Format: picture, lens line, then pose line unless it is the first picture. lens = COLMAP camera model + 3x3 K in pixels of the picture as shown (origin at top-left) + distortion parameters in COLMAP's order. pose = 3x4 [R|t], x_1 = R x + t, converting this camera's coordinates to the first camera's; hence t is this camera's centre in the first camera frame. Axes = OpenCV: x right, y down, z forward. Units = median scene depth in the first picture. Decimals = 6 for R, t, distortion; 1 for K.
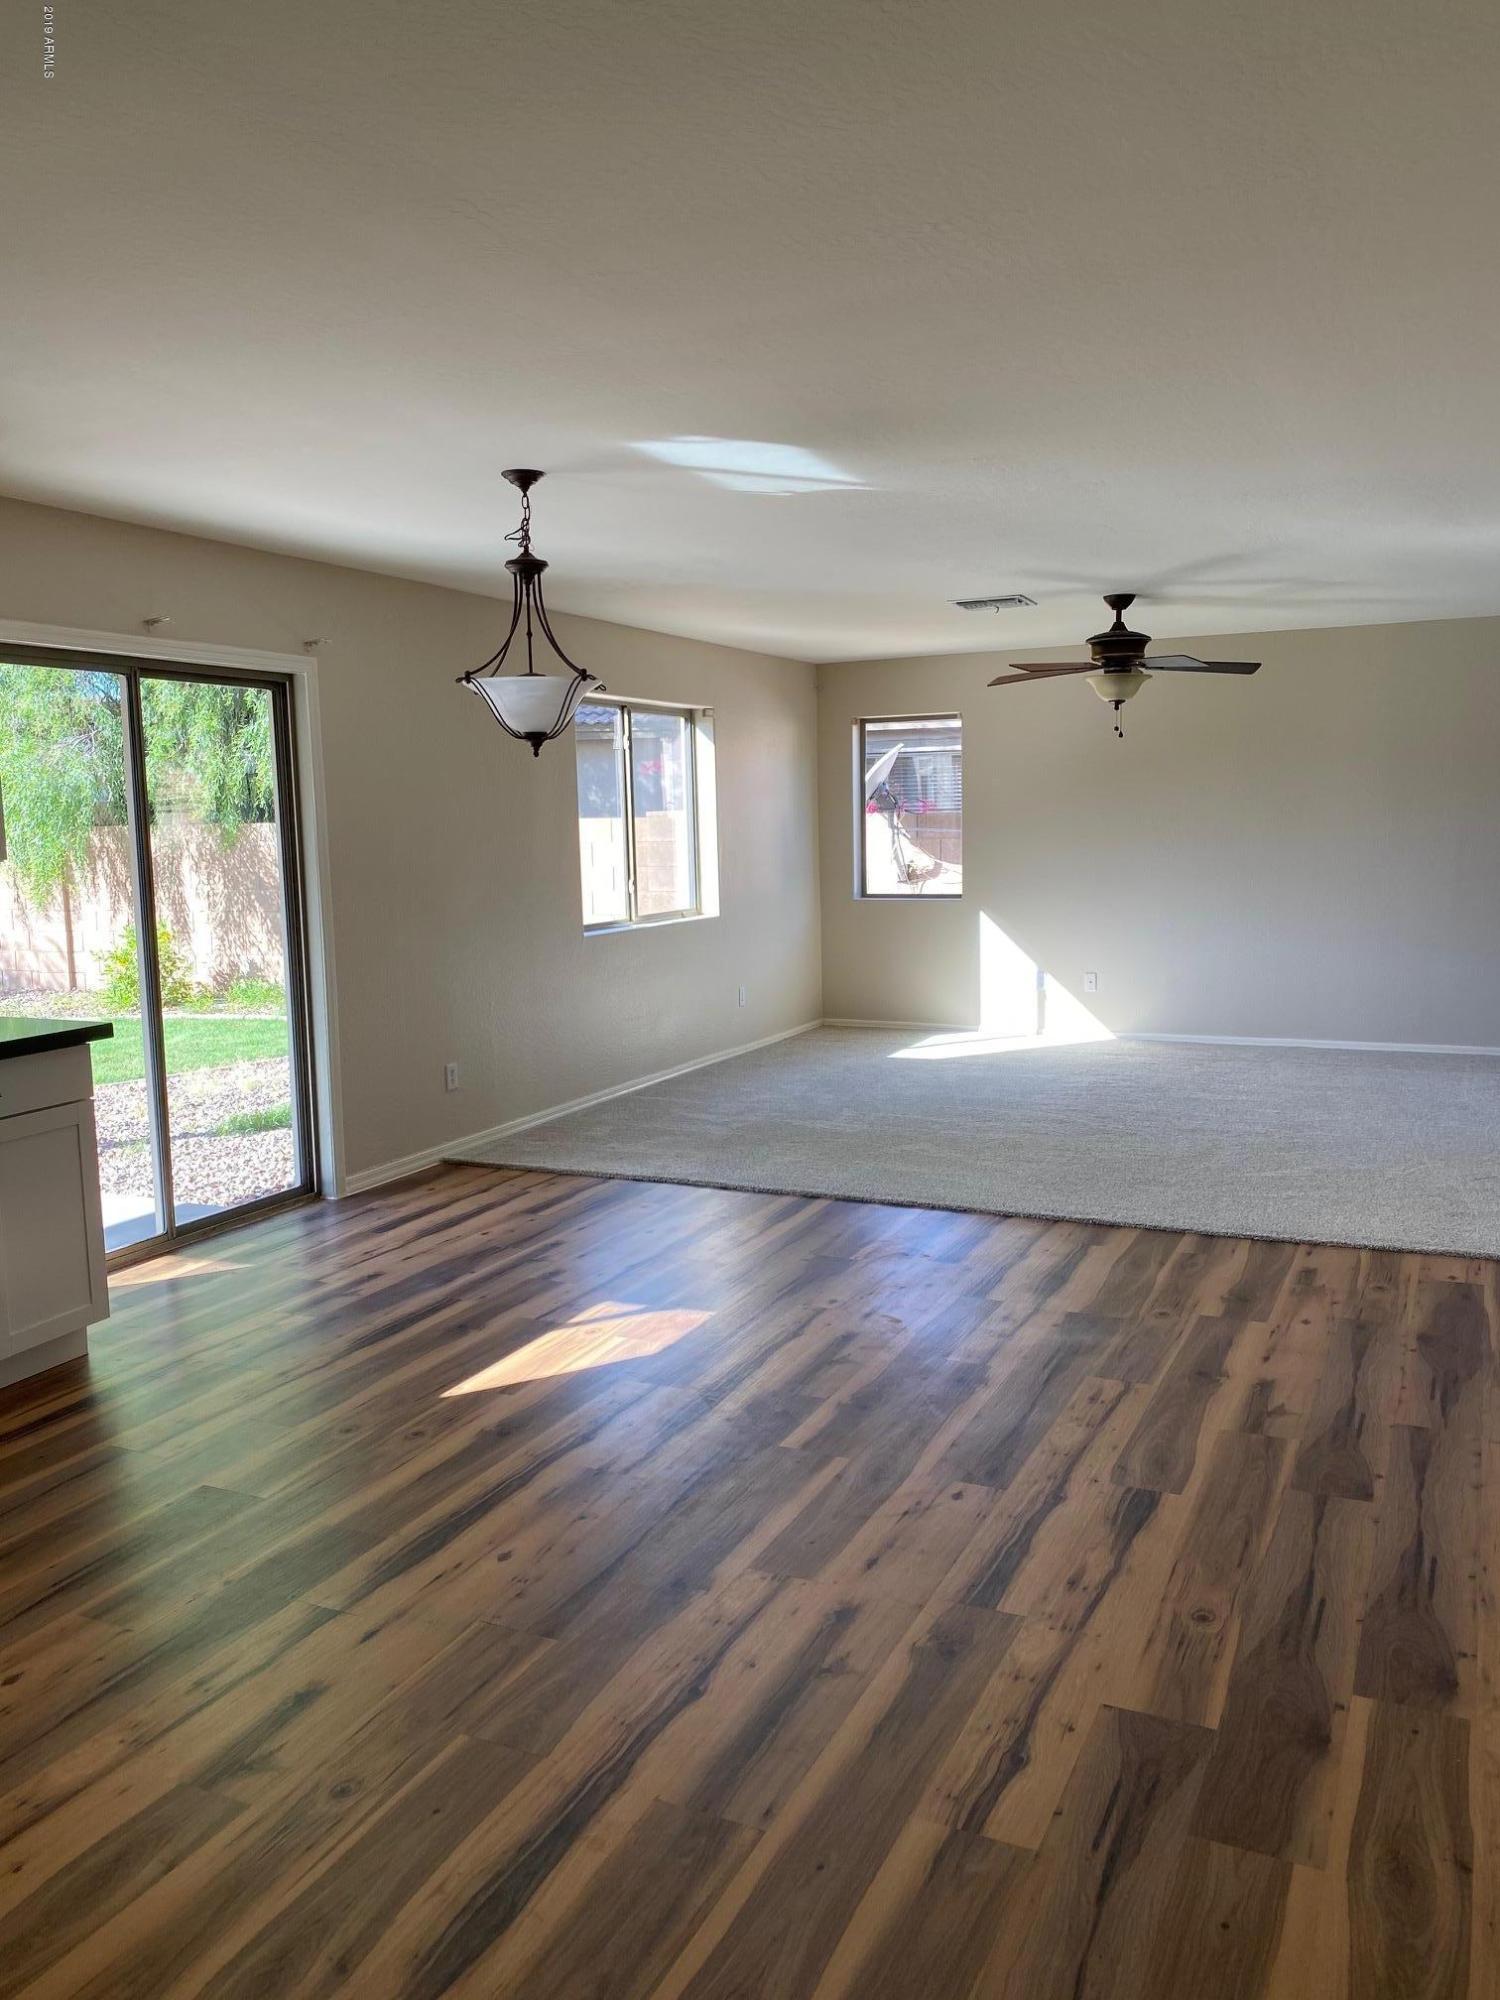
lens RADIAL K [[1503.0, 0, 750.0], [0, 1503.0, 1000.0], [0, 0, 1]] dist [0.005943, 0.000694]
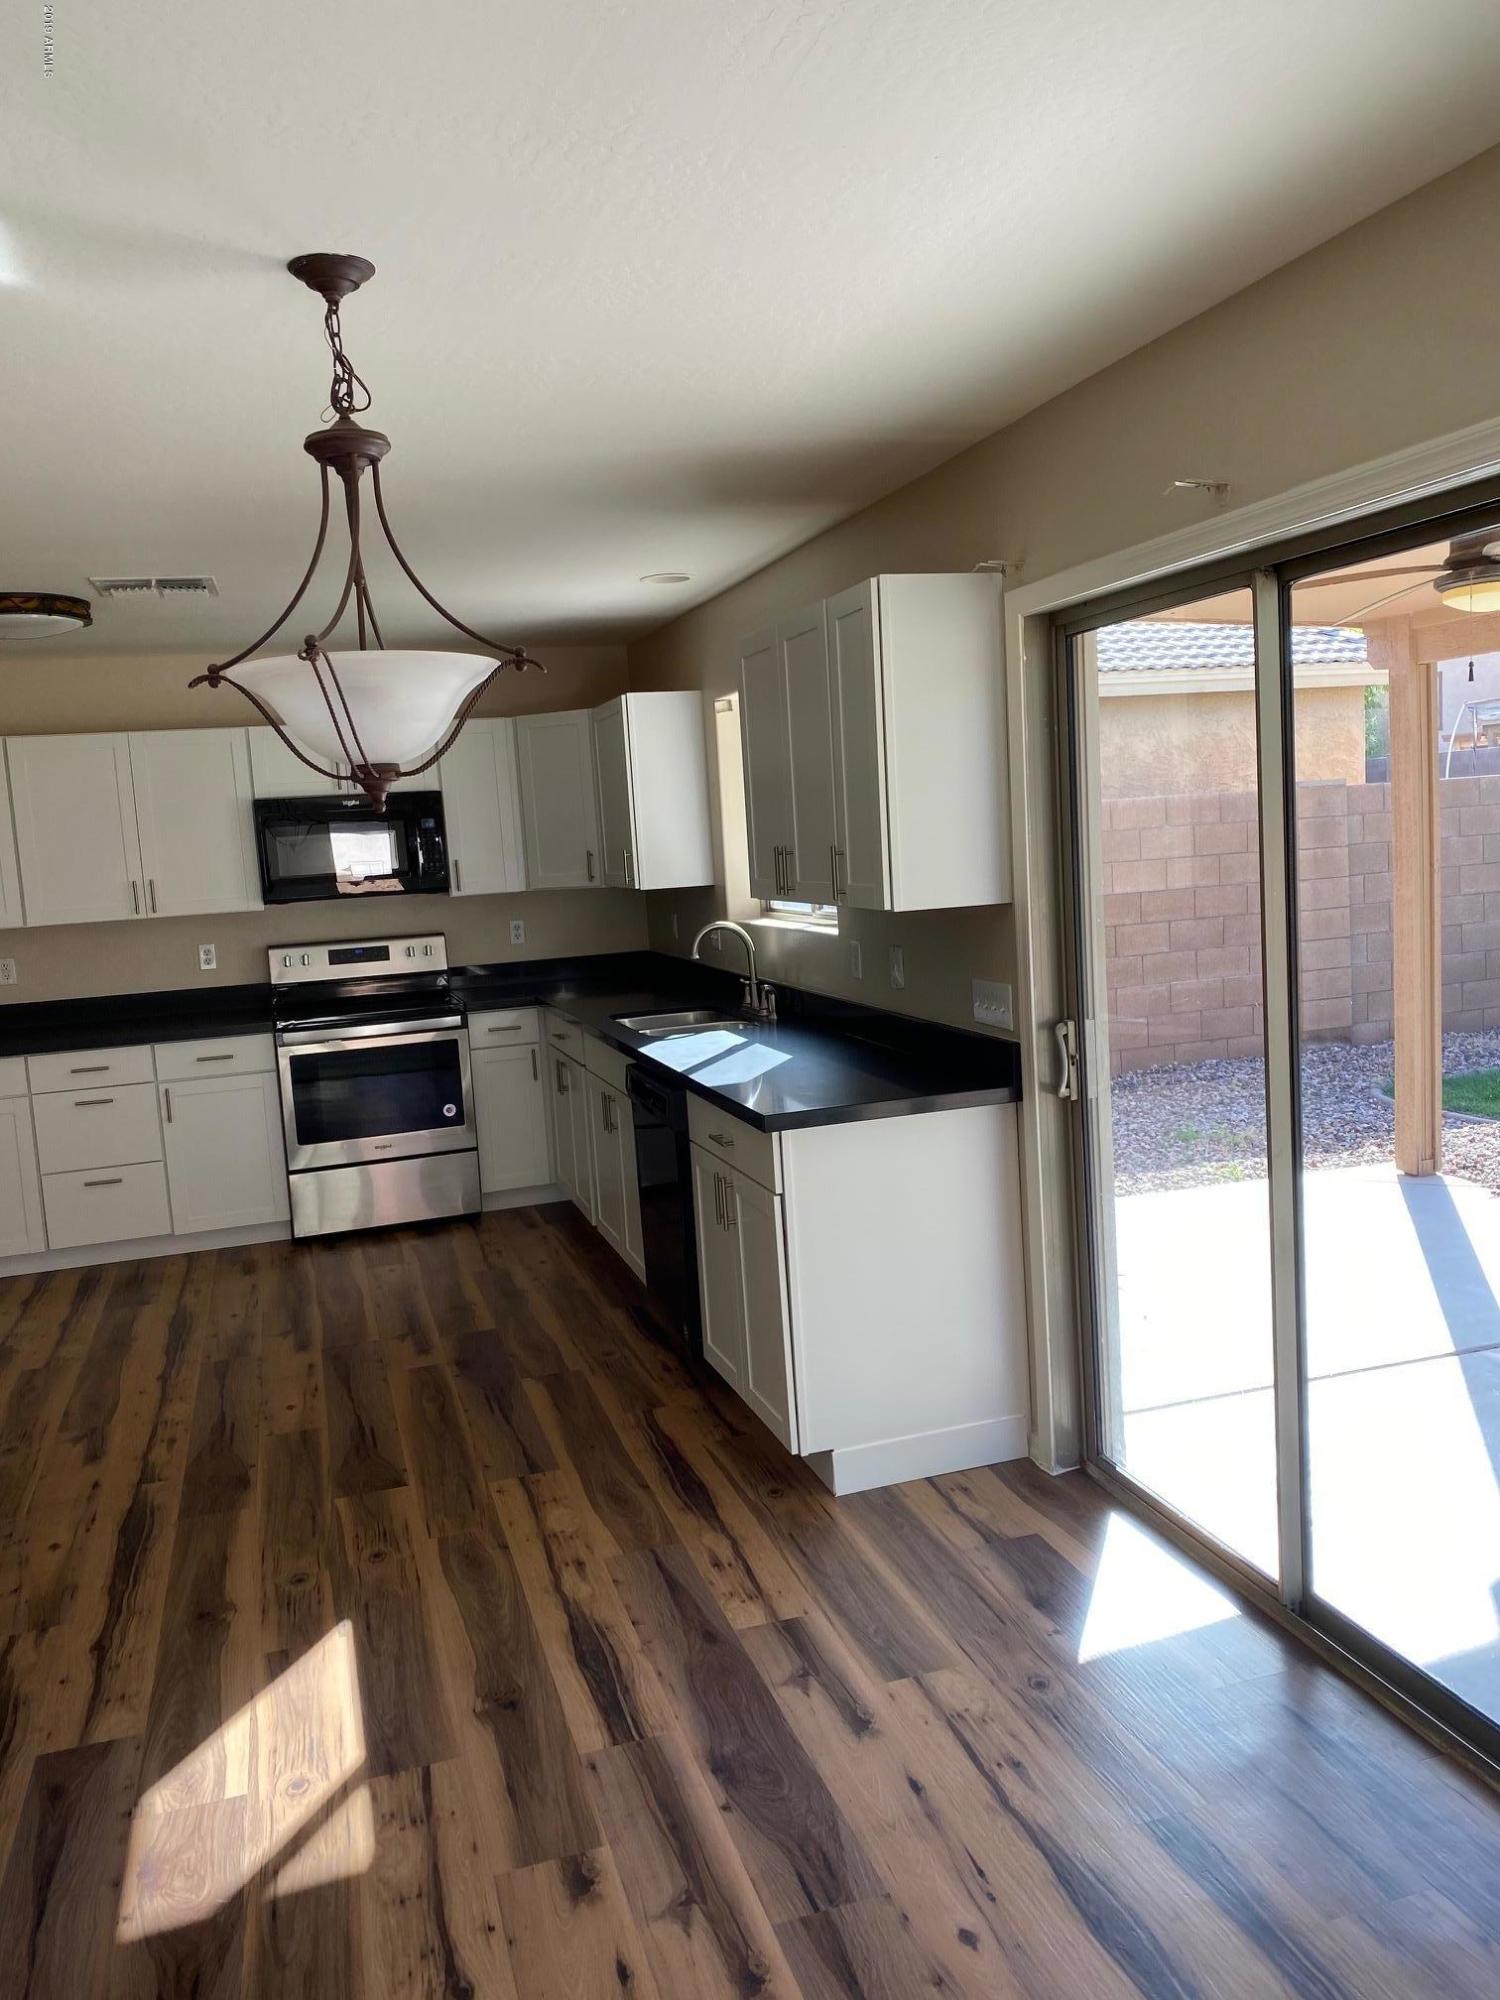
lens RADIAL K [[1503.0, 0, 750.0], [0, 1503.0, 1000.0], [0, 0, 1]] dist [0.005943, 0.000694]
pose [[-0.722650, 0.150542, -0.674622, 0.124188], [-0.002303, 0.975465, 0.220141, -0.220891], [0.691211, 0.160639, -0.704573, 1.492634]]
